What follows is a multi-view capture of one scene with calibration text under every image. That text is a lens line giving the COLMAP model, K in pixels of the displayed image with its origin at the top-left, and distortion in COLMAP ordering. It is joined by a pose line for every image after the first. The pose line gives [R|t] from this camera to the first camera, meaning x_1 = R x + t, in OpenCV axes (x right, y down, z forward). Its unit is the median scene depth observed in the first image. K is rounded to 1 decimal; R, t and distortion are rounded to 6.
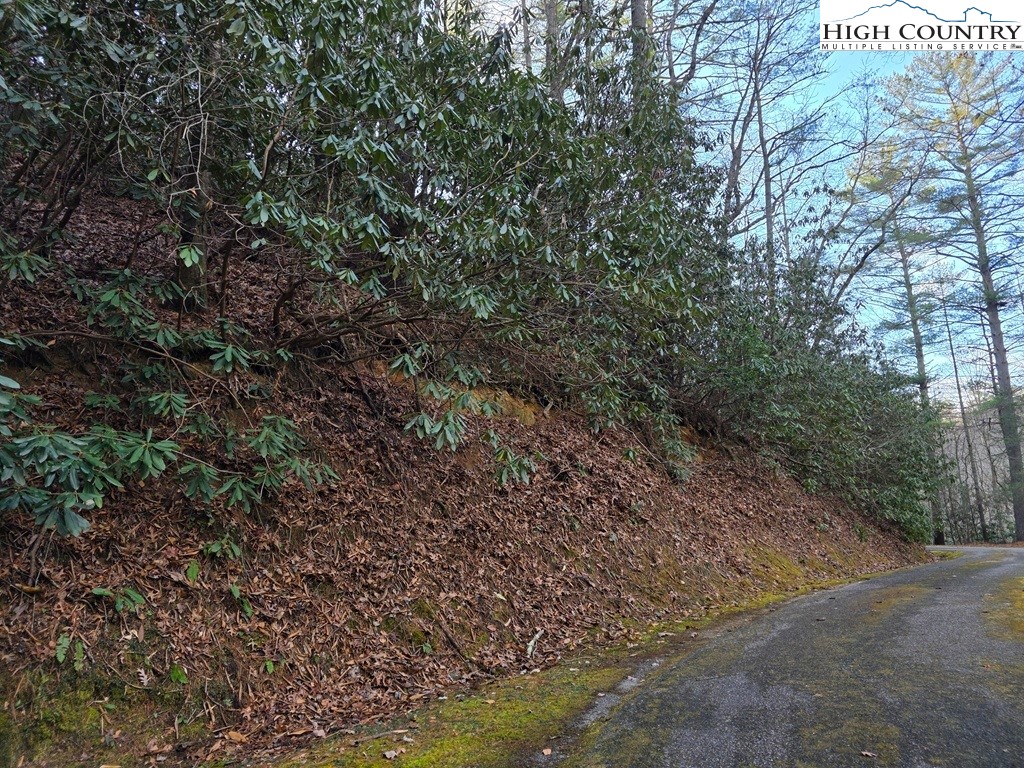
lens RADIAL K [[679.7, 0, 511.2], [0, 679.7, 371.7], [0, 0, 1]] dist [0.054177, -0.041869]
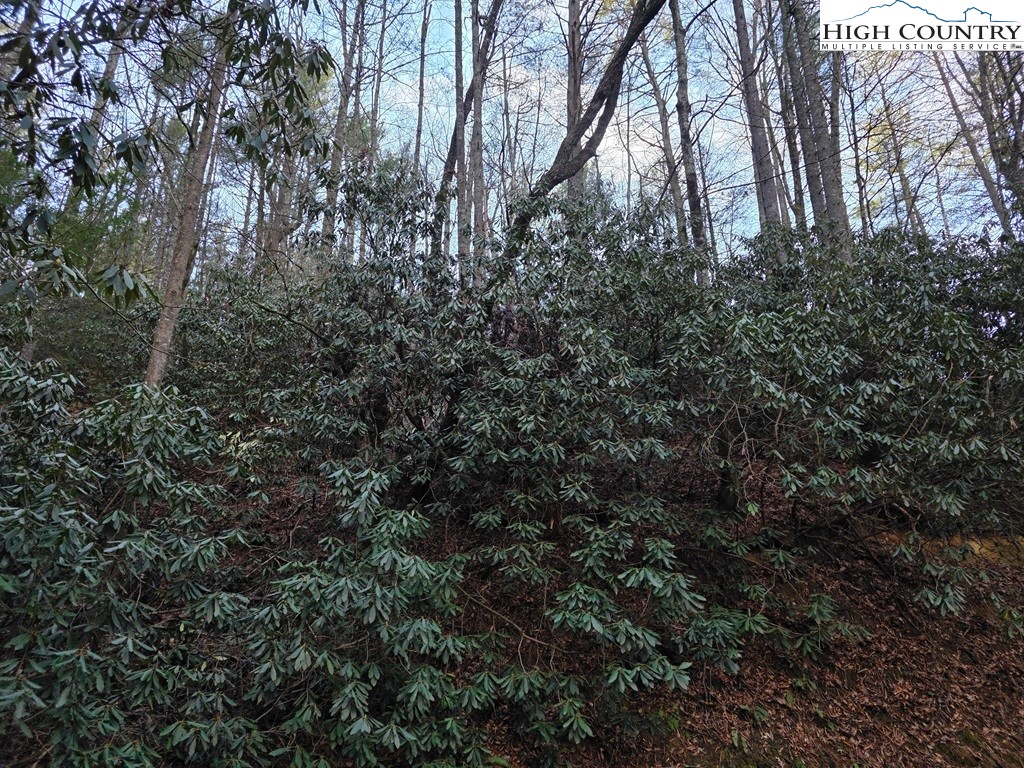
lens RADIAL K [[679.7, 0, 518.6], [0, 679.7, 388.3], [0, 0, 1]] dist [0.054177, -0.041869]
pose [[0.774294, -0.233697, -0.588094, 0.124567], [0.136464, 0.969110, -0.205436, -0.128996], [0.617938, 0.078814, 0.782267, -0.546373]]
